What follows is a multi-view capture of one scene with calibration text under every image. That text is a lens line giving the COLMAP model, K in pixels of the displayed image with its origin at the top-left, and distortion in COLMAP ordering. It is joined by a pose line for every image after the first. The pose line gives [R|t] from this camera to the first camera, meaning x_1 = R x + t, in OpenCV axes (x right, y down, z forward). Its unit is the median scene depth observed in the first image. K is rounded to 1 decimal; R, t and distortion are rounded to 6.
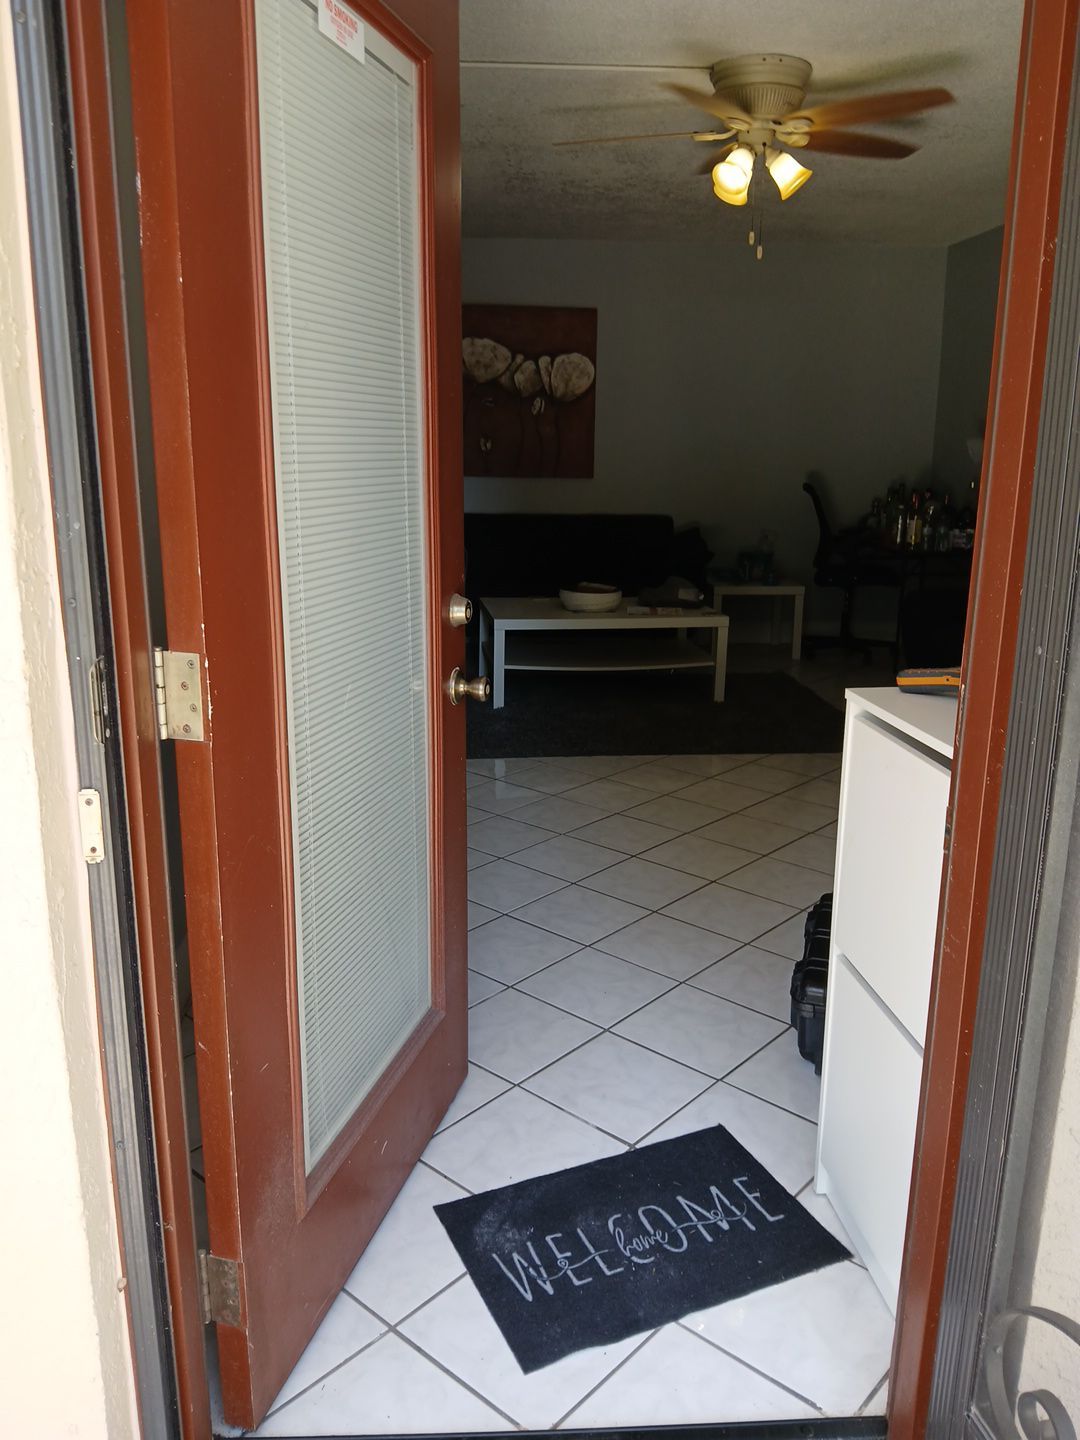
lens RADIAL K [[1137.5, 0, 536.1], [0, 1137.5, 732.1], [0, 0, 1]] dist [0.061526, -0.126752]
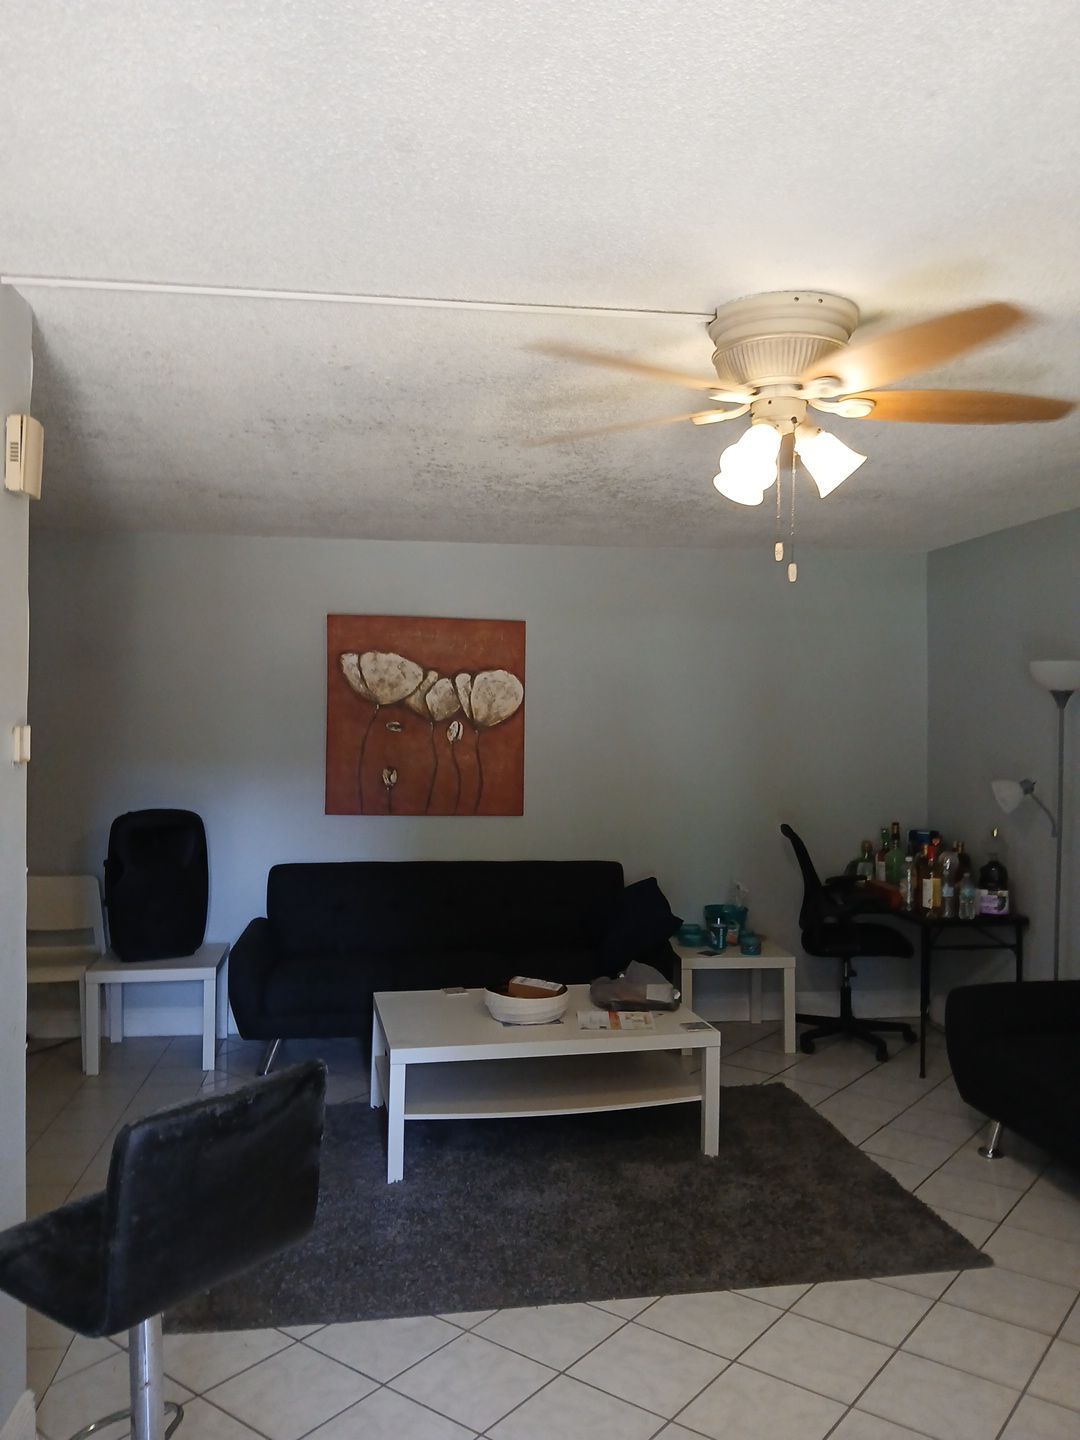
lens RADIAL K [[1137.5, 0, 535.4], [0, 1137.5, 726.8], [0, 0, 1]] dist [0.061526, -0.126752]
pose [[0.997387, 0.001567, 0.072223, 0.000280], [0.015850, 0.970656, -0.239948, -0.100426], [-0.070480, 0.240466, 0.968095, 0.225288]]
